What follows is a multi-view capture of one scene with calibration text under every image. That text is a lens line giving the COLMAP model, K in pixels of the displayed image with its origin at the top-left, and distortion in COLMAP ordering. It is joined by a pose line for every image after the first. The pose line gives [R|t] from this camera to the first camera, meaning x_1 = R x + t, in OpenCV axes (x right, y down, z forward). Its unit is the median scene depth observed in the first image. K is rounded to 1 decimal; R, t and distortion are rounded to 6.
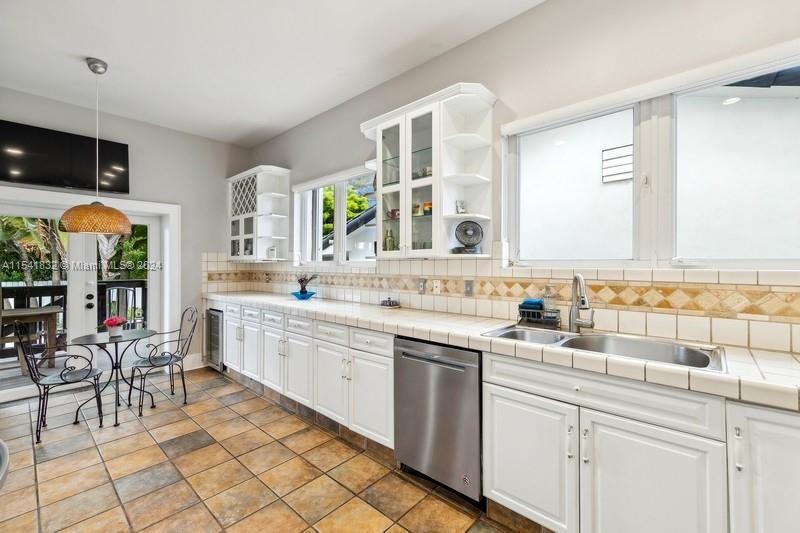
lens RADIAL K [[343.0, 0, 400.0], [0, 343.0, 266.5], [0, 0, 1]] dist [0.001304, 0.000110]
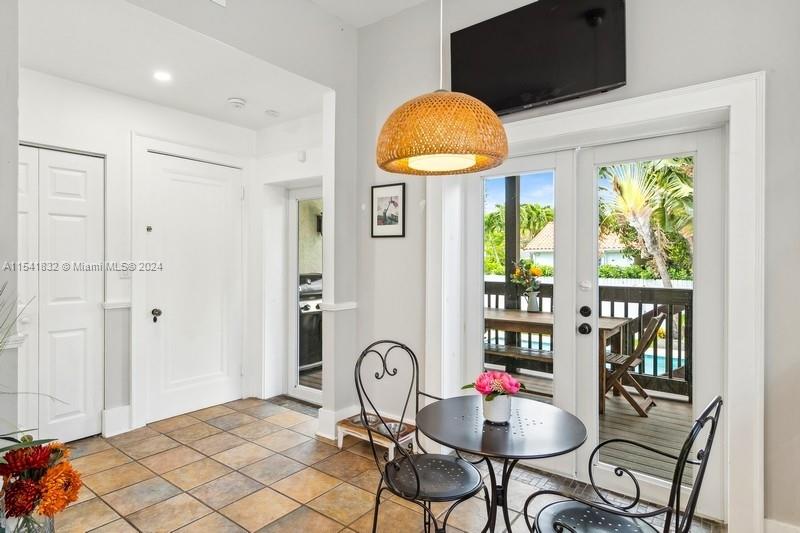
lens RADIAL K [[438.2, 0, 400.0], [0, 438.2, 266.5], [0, 0, 1]] dist [0.001271, 0.000083]
pose [[0.086399, 0.010199, -0.996208, -0.462752], [-0.013471, 0.999868, 0.009069, 0.029647], [0.996170, 0.012636, 0.086525, 1.170664]]
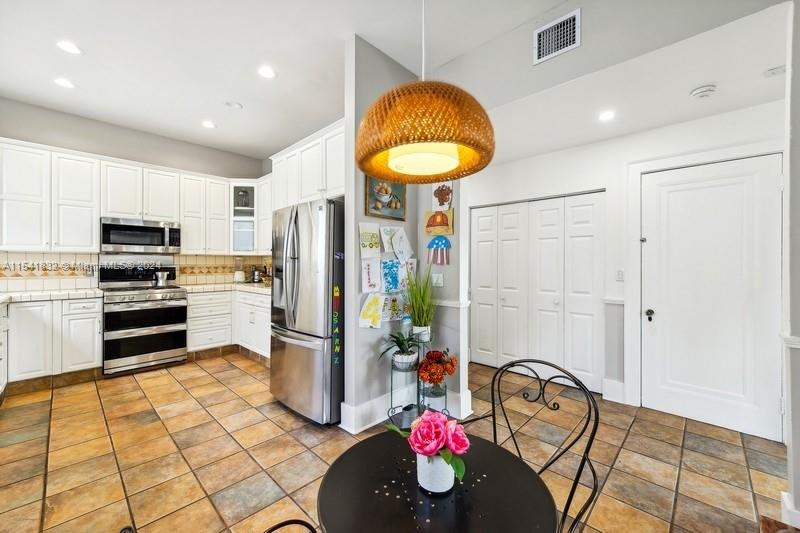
lens RADIAL K [[320.8, 0, 400.0], [0, 320.8, 266.5], [0, 0, 1]] dist [0.000174, -0.000020]
pose [[-0.999467, -0.007353, 0.031805, -1.138876], [-0.006805, 0.999827, 0.017292, 0.016006], [-0.031927, 0.017067, -0.999344, 1.790723]]
